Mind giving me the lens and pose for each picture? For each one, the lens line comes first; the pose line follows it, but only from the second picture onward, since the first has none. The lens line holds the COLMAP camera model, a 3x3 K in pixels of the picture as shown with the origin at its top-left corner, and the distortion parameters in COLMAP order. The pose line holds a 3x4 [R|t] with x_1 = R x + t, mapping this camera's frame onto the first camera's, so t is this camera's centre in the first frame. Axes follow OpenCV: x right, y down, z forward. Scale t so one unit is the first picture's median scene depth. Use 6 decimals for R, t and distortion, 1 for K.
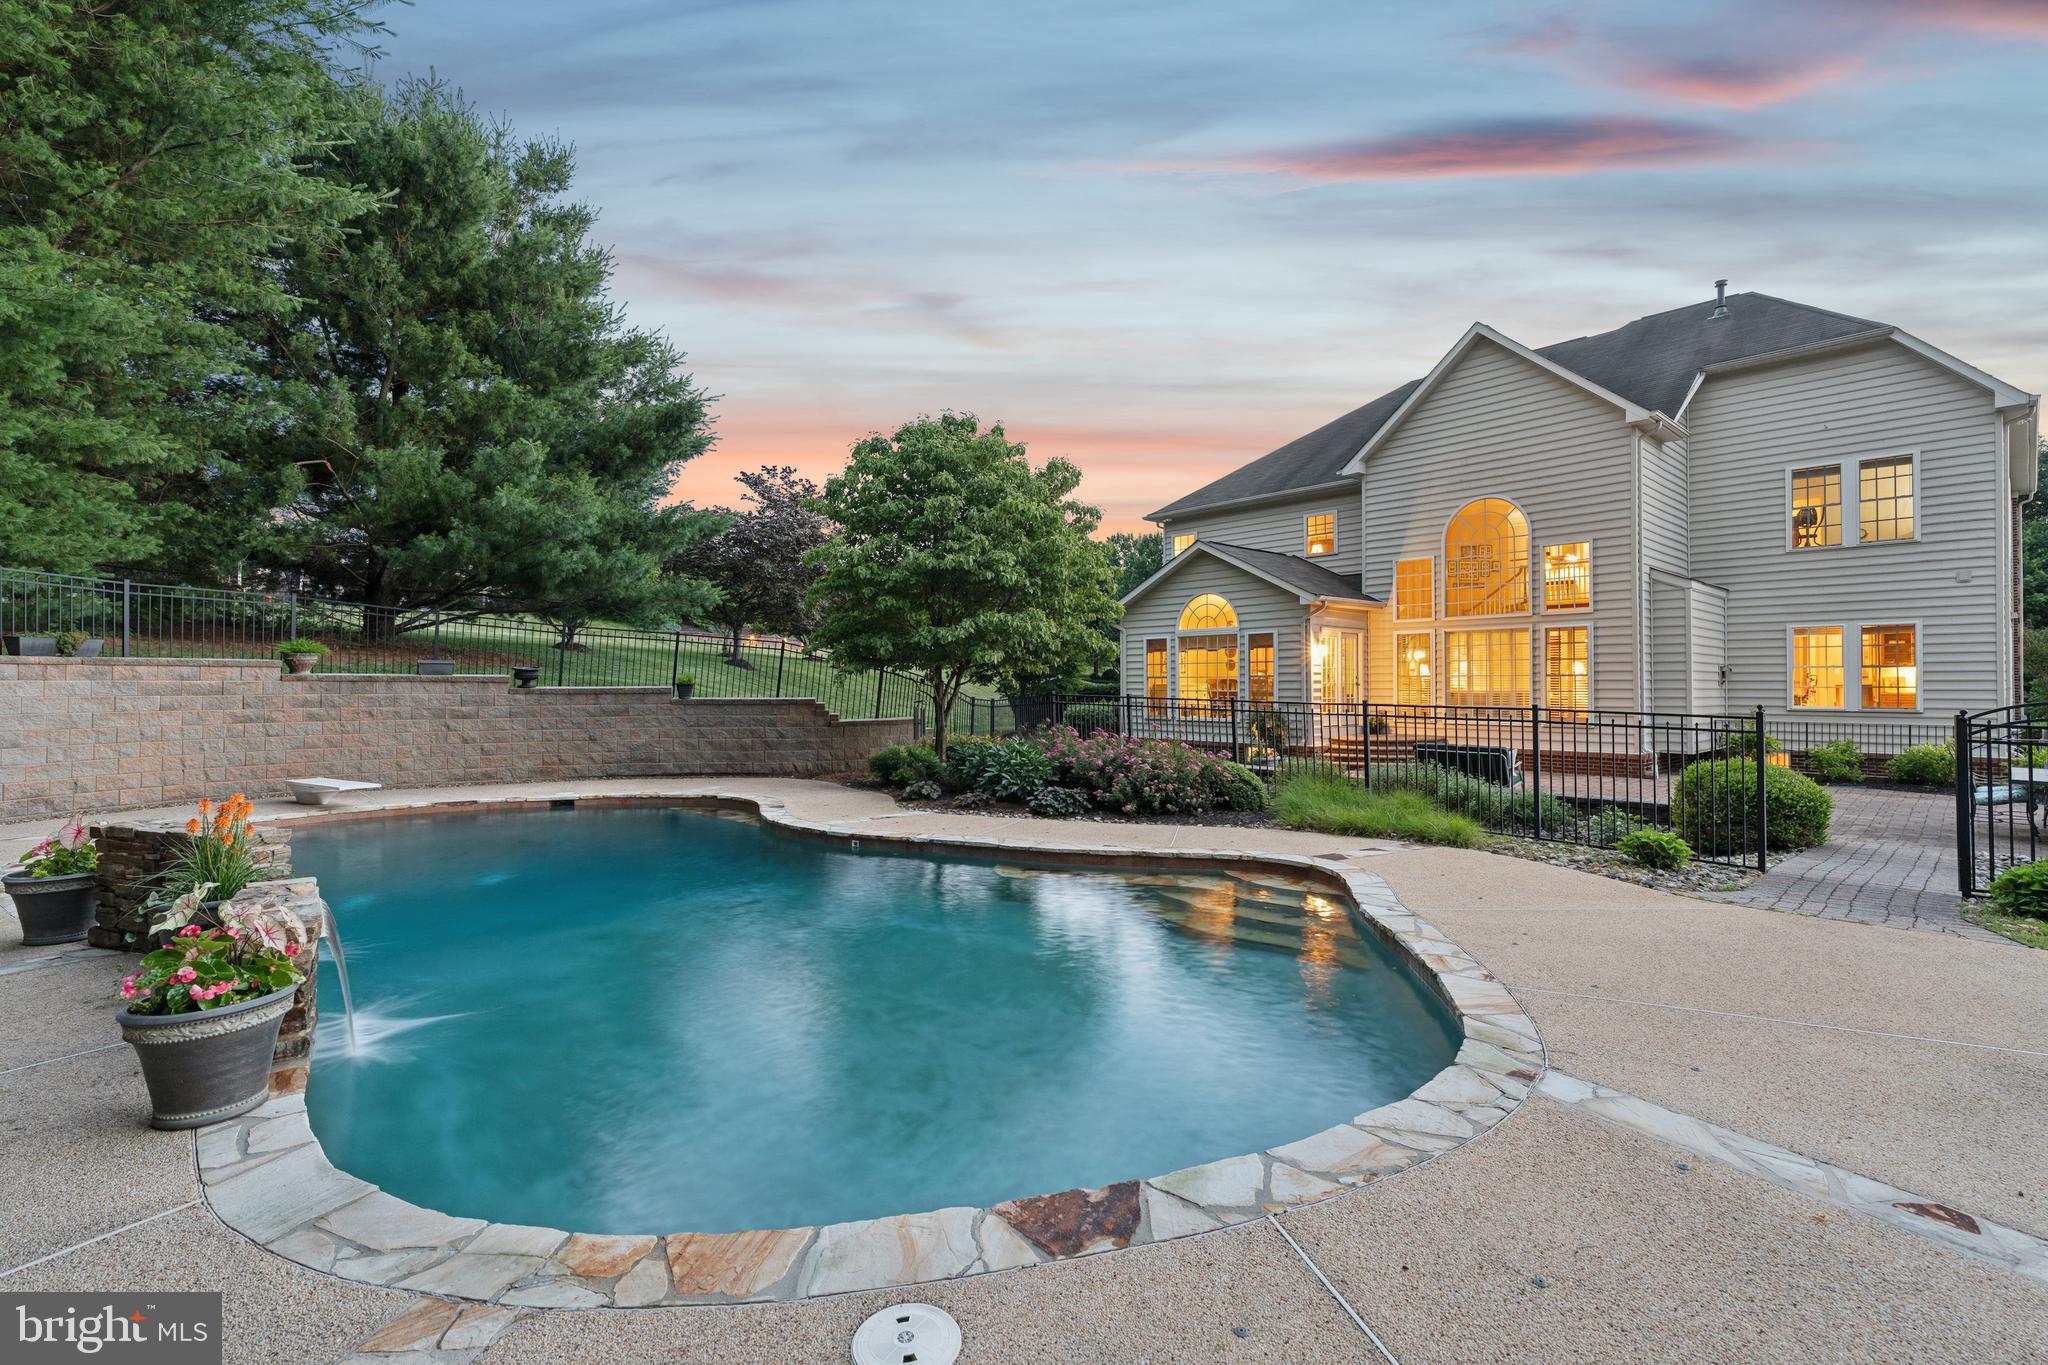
lens RADIAL K [[936.9, 0, 1022.0], [0, 936.9, 676.9], [0, 0, 1]] dist [-0.007293, 0.002019]
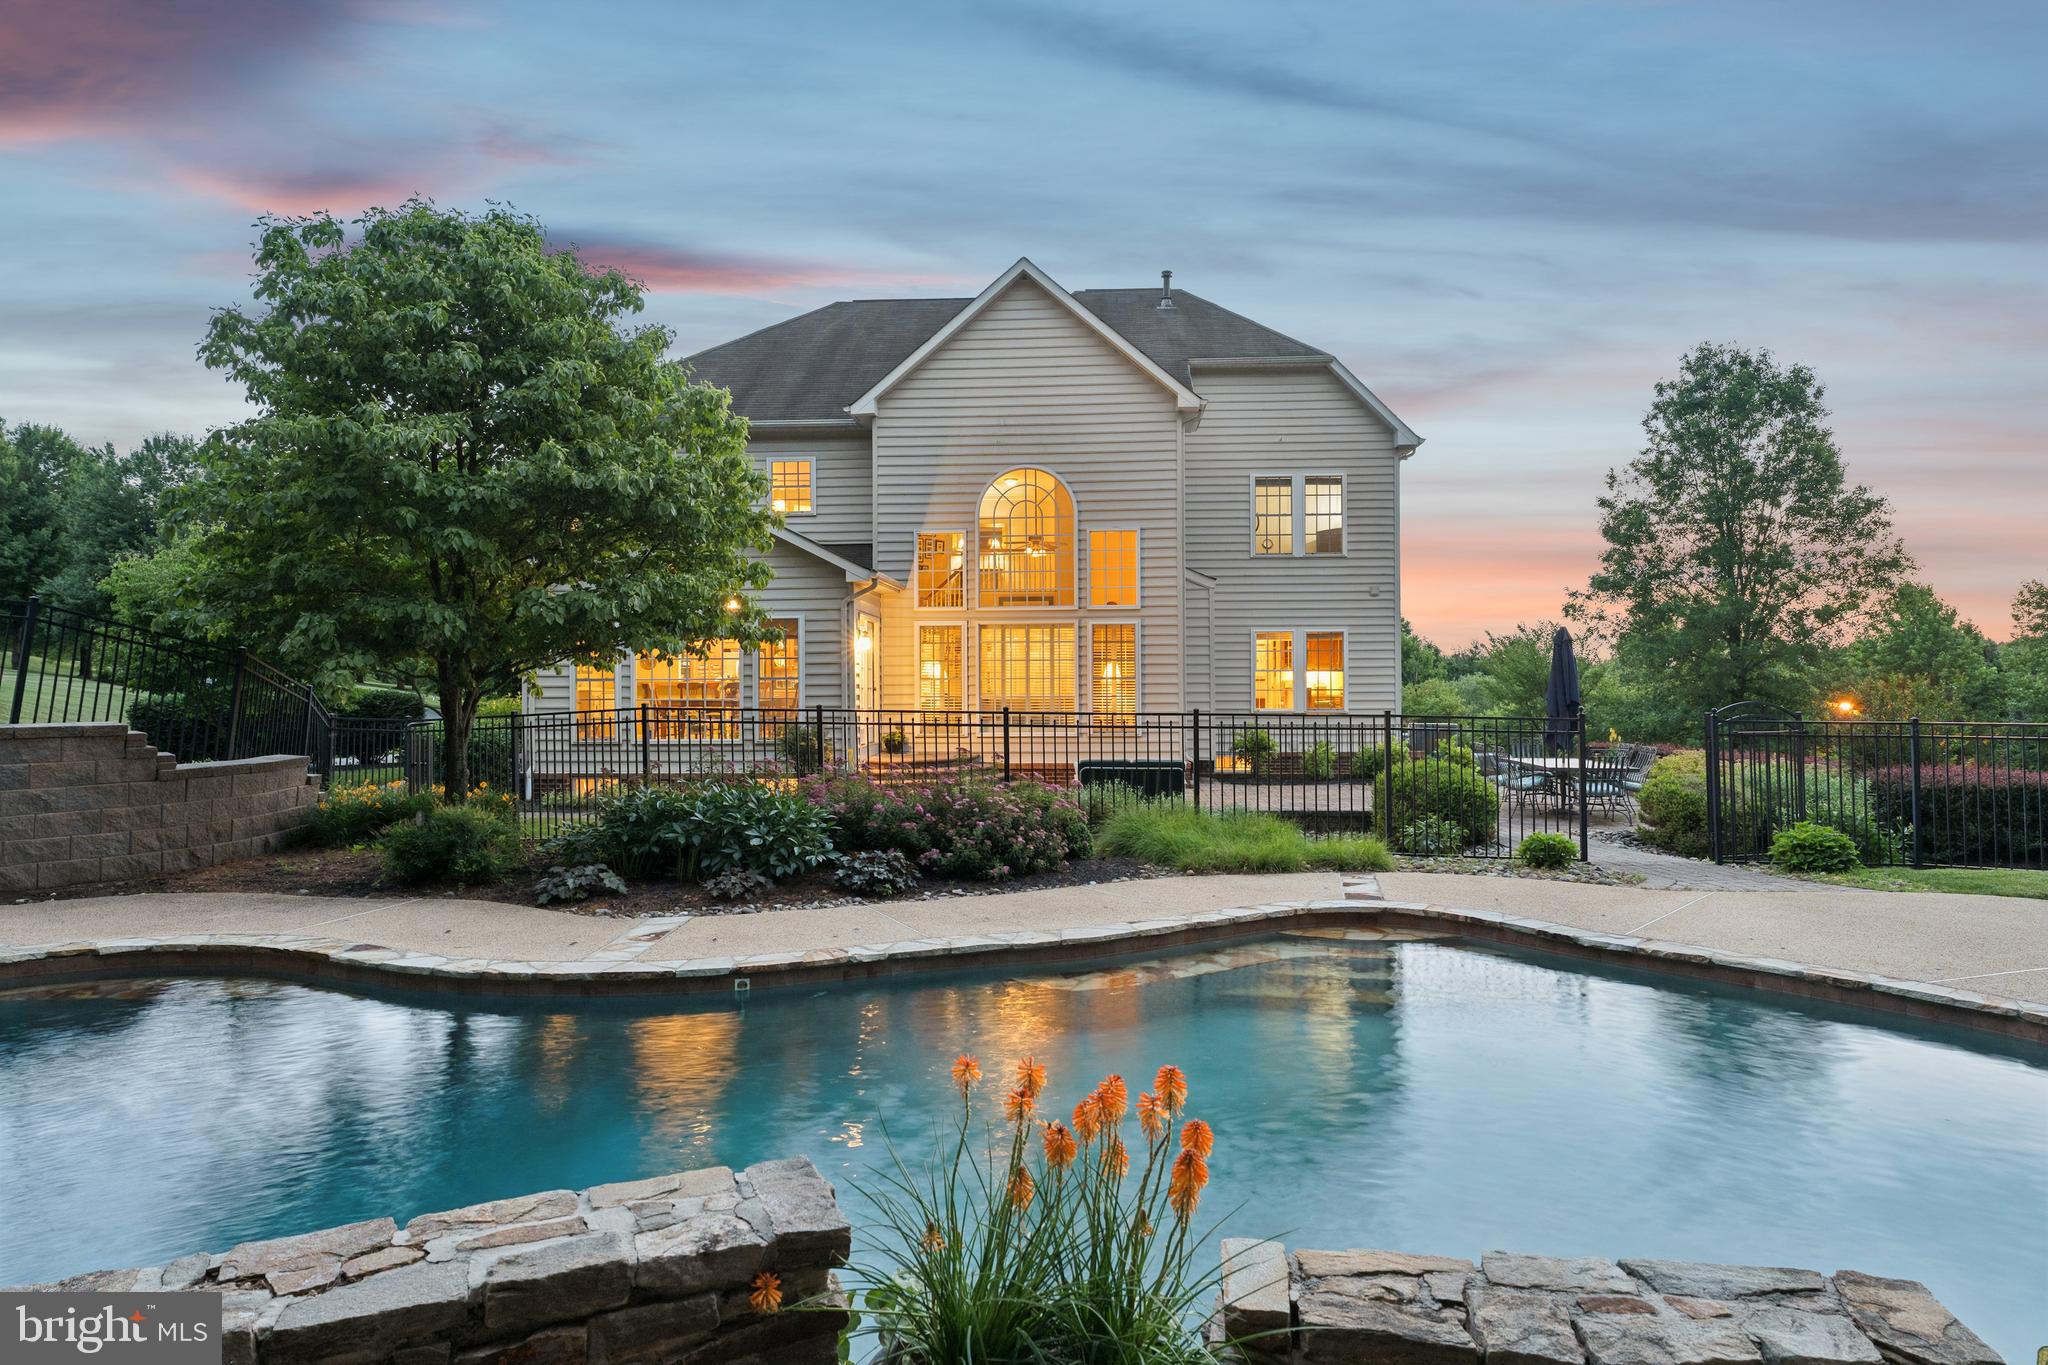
lens RADIAL K [[1271.6, 0, 1023.5], [0, 1271.6, 679.3], [0, 0, 1]] dist [-0.008190, -0.000573]
pose [[0.700608, 0.001182, 0.713546, -0.340860], [-0.002444, 0.999997, 0.000742, -0.001308], [-0.713543, -0.002264, 0.700608, 0.206281]]
